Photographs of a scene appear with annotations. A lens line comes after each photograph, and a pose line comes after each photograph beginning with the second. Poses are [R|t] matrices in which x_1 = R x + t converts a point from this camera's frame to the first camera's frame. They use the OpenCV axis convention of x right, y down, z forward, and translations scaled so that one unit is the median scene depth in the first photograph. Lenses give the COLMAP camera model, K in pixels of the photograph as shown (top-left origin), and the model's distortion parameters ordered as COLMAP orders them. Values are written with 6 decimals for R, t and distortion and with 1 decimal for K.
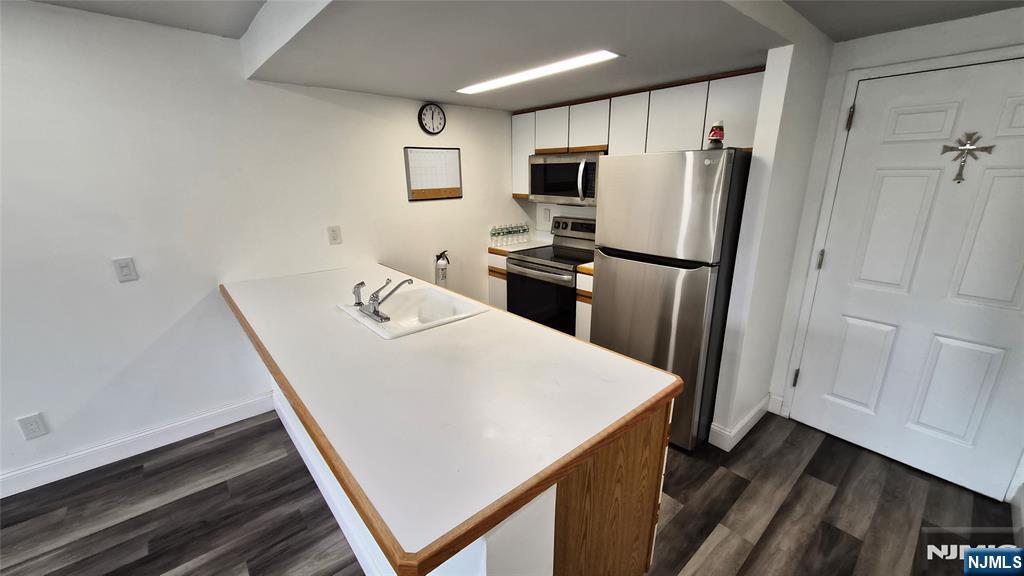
lens RADIAL K [[400.3, 0, 511.9], [0, 400.3, 287.8], [0, 0, 1]] dist [0.005521, -0.000088]
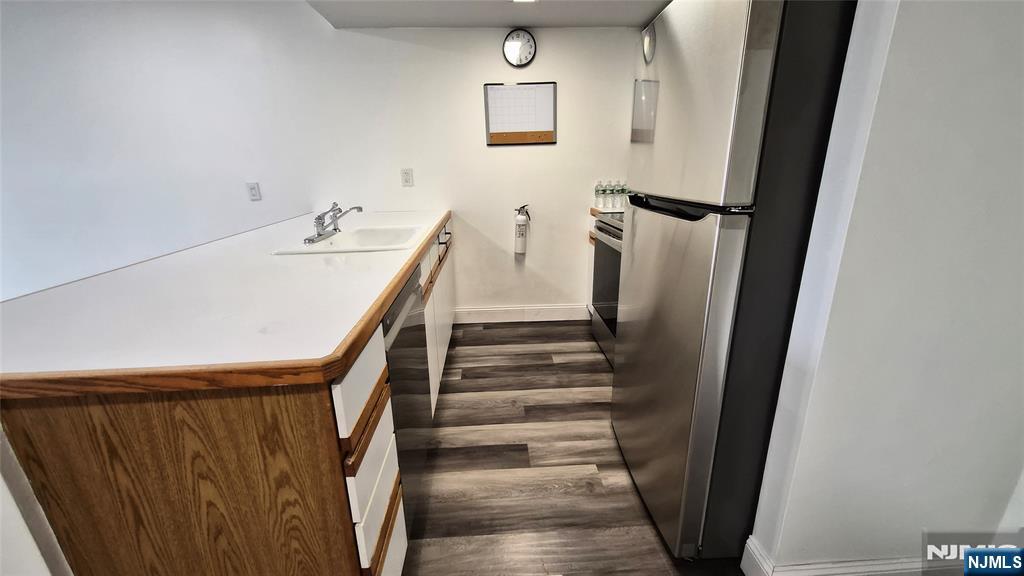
lens RADIAL K [[400.3, 0, 509.2], [0, 400.3, 289.1], [0, 0, 1]] dist [0.005521, -0.000088]
pose [[0.789706, 0.173518, -0.588435, 0.383520], [-0.154381, 0.984508, 0.083126, 0.023466], [0.593743, 0.025198, 0.804260, 0.301288]]
